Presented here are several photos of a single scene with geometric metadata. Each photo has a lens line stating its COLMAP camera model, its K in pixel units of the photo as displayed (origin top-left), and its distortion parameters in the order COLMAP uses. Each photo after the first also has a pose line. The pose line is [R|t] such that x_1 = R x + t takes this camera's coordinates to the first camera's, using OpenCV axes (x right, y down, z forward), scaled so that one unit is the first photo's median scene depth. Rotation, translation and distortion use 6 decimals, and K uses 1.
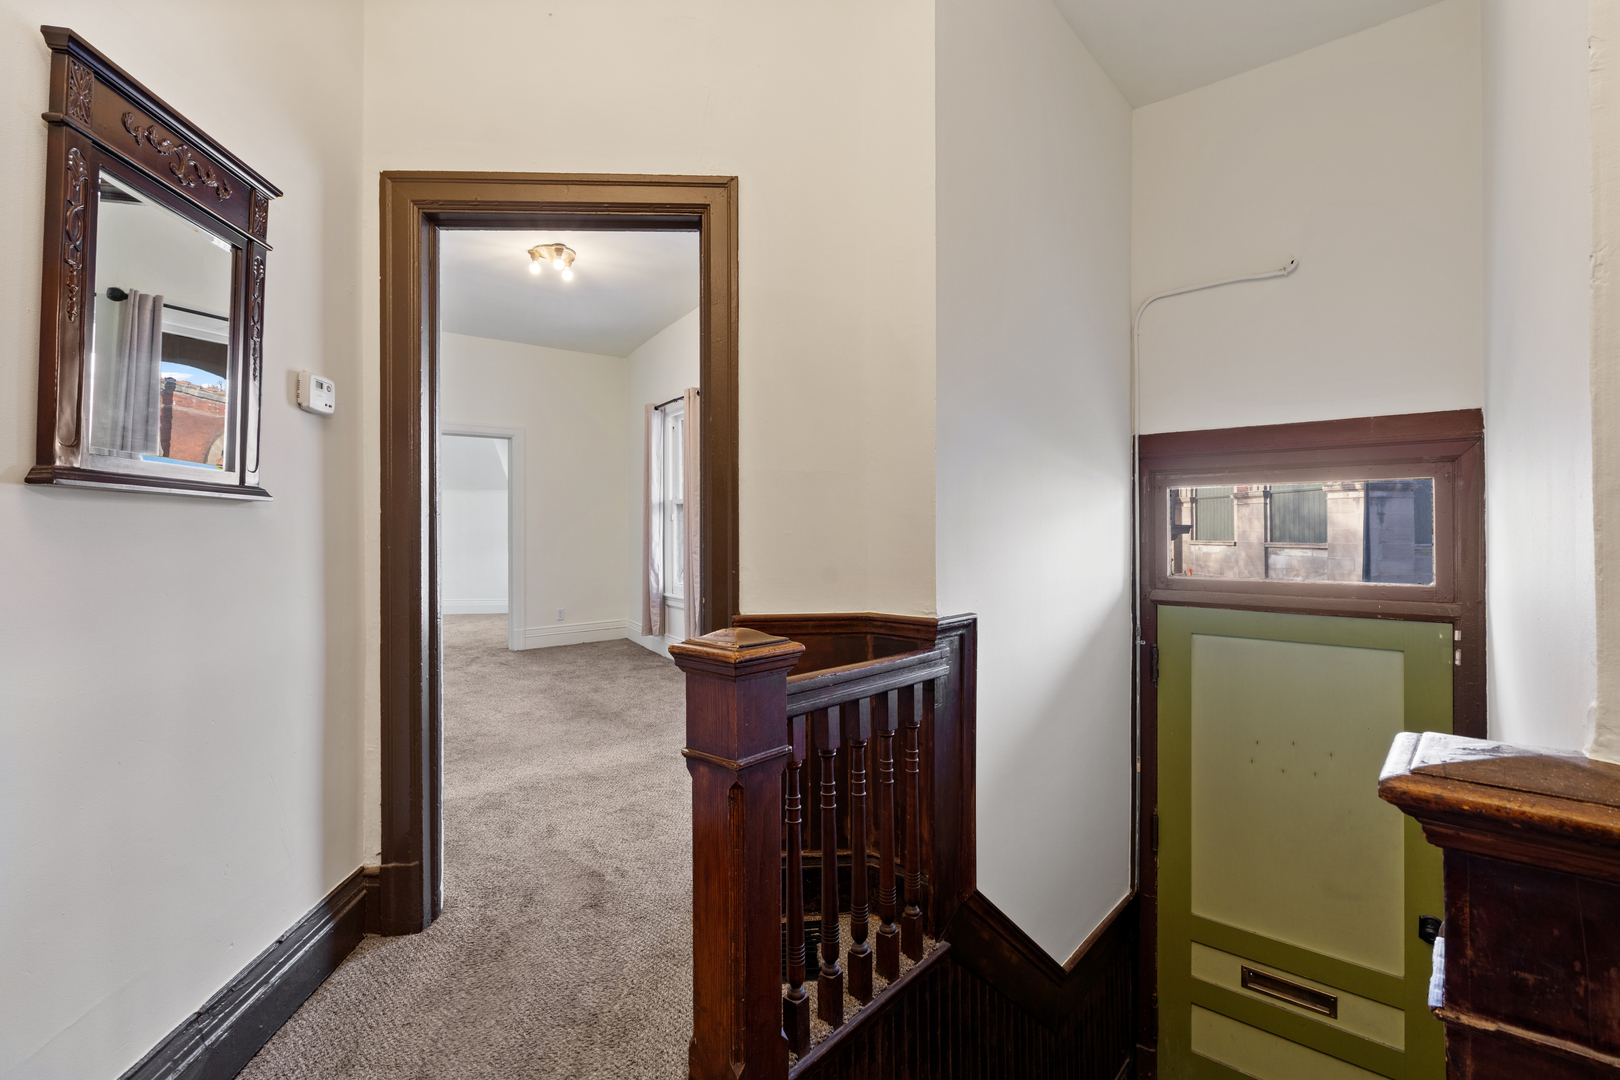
lens RADIAL K [[756.1, 0, 807.9], [0, 756.1, 530.3], [0, 0, 1]] dist [0.000138, 0.000041]
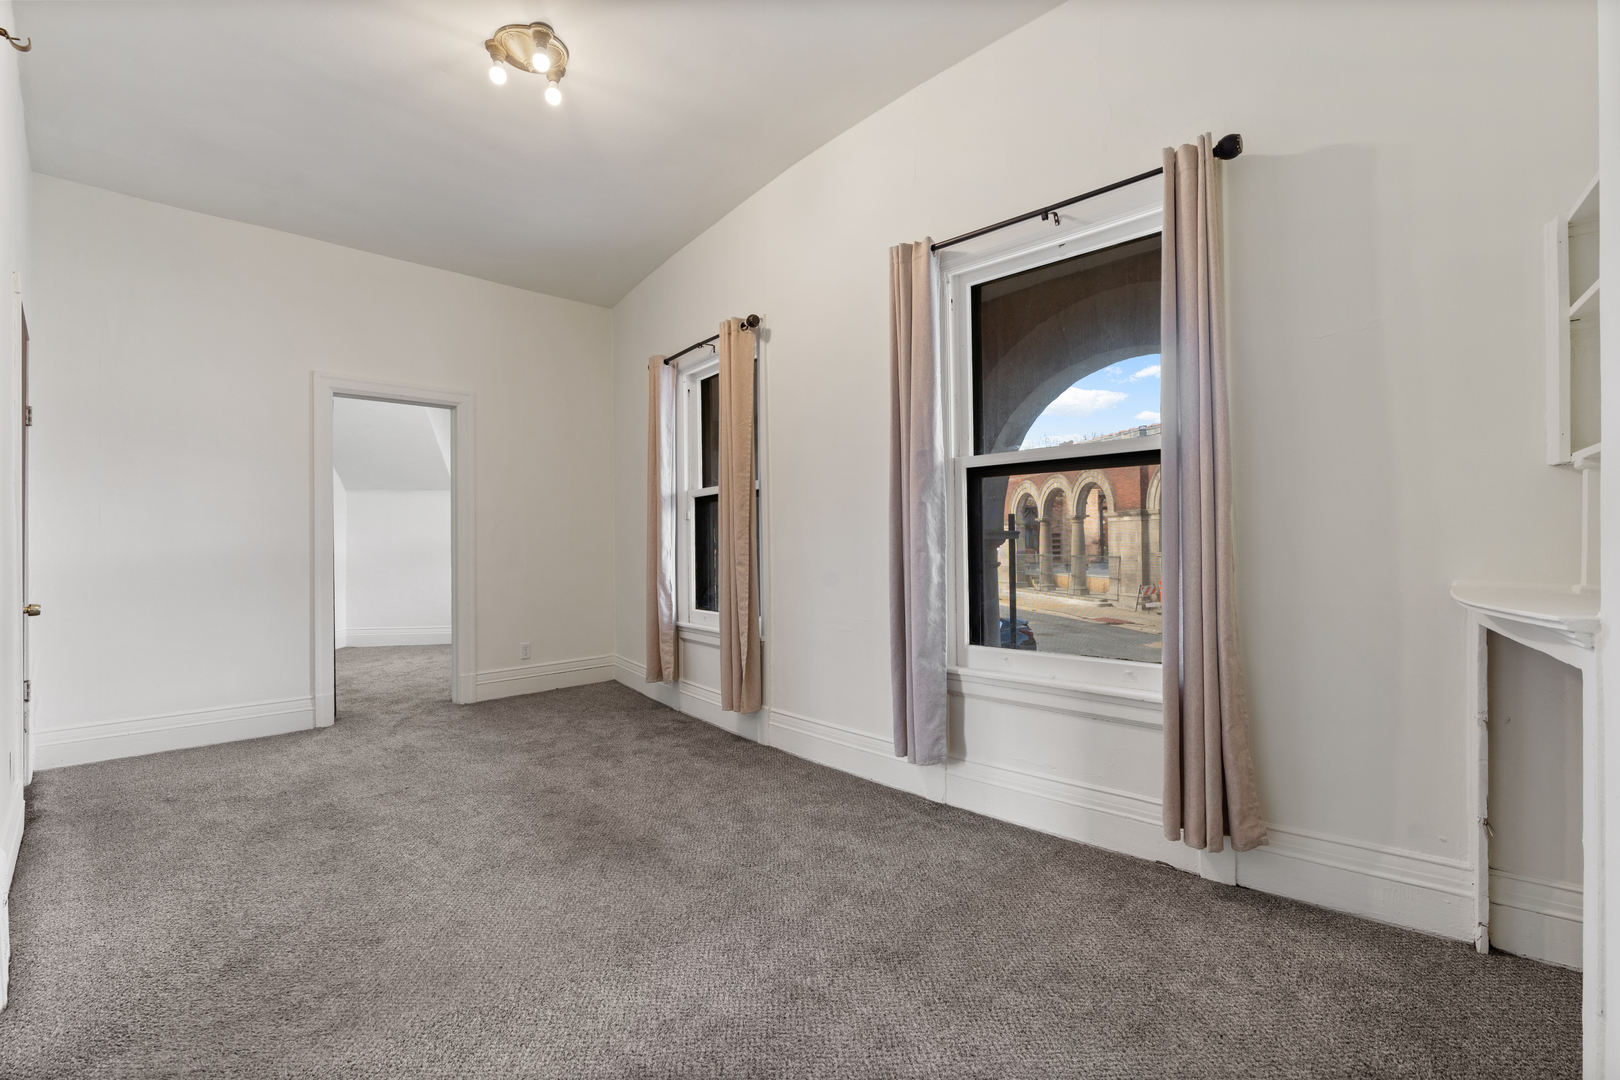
lens RADIAL K [[733.3, 0, 813.4], [0, 733.3, 545.9], [0, 0, 1]] dist [-0.004827, 0.001051]
pose [[0.996643, -0.003646, 0.081790, -0.119837], [0.003596, 0.999993, 0.000760, 0.011621], [-0.081792, -0.000463, 0.996649, 0.302566]]
